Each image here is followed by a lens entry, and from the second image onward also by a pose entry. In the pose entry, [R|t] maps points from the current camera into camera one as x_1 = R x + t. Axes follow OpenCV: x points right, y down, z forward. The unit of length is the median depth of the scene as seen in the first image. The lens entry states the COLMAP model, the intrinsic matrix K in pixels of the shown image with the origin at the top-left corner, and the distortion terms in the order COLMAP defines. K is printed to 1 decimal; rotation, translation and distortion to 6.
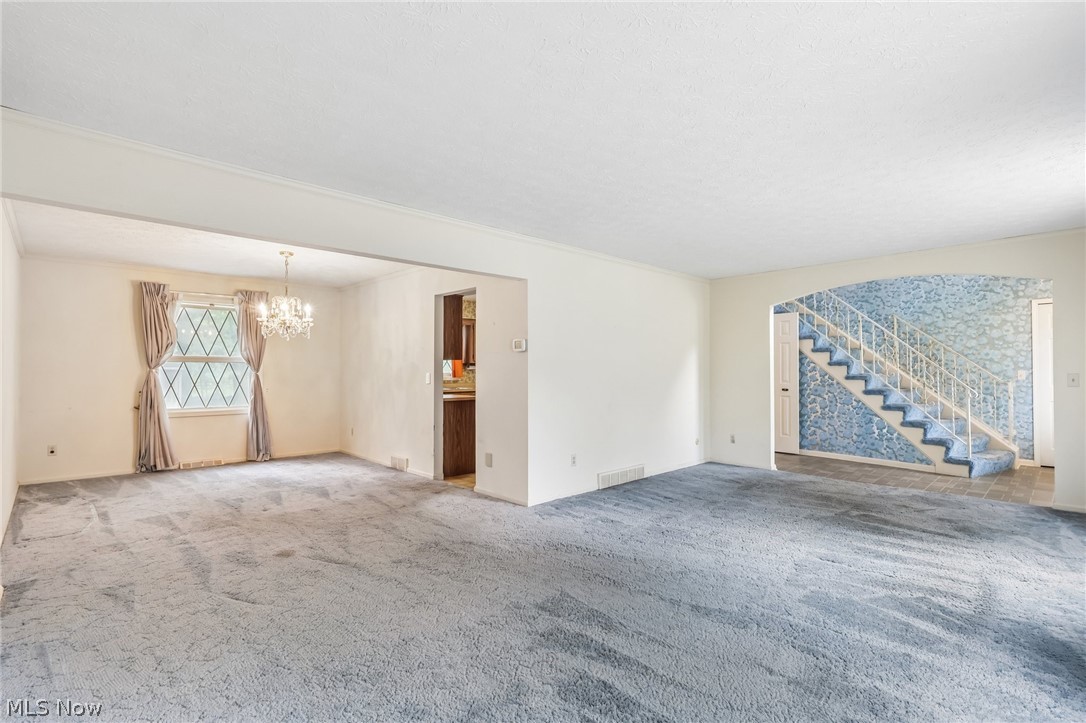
lens RADIAL K [[505.7, 0, 554.2], [0, 505.7, 359.8], [0, 0, 1]] dist [-0.000425, 0.000182]
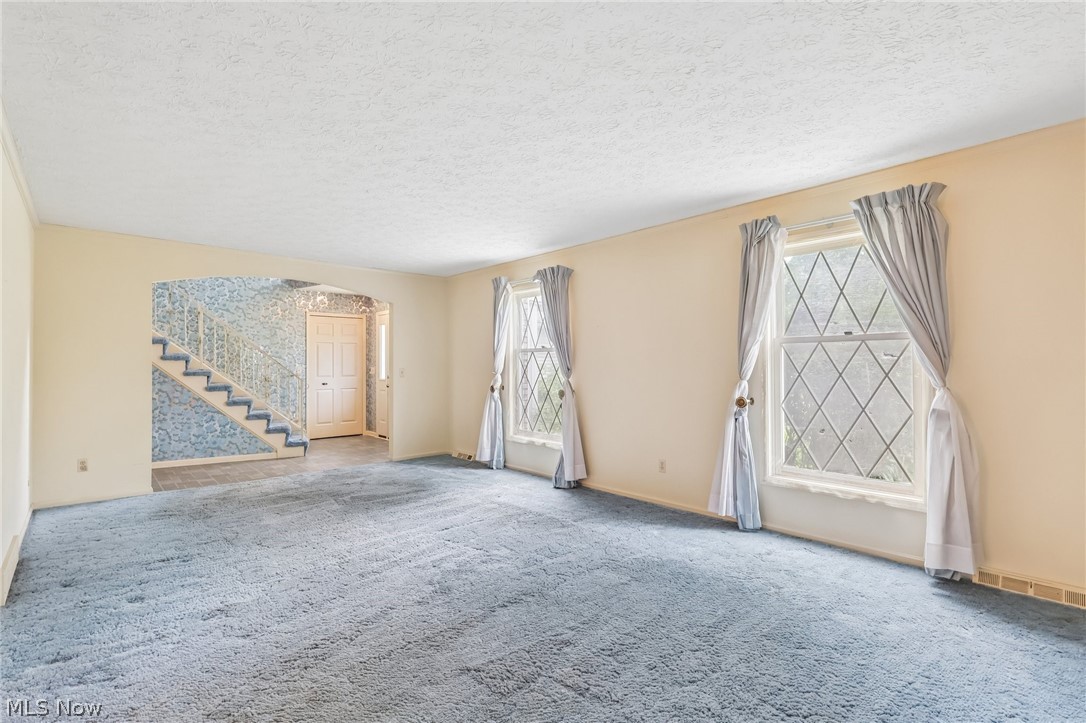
lens RADIAL K [[488.6, 0, 541.5], [0, 488.6, 356.2], [0, 0, 1]] dist [-0.001472, 0.000282]
pose [[0.054047, 0.021187, 0.998314, -0.291451], [-0.023117, 0.999533, -0.019961, 0.007563], [-0.998271, -0.021999, 0.054512, 0.364390]]
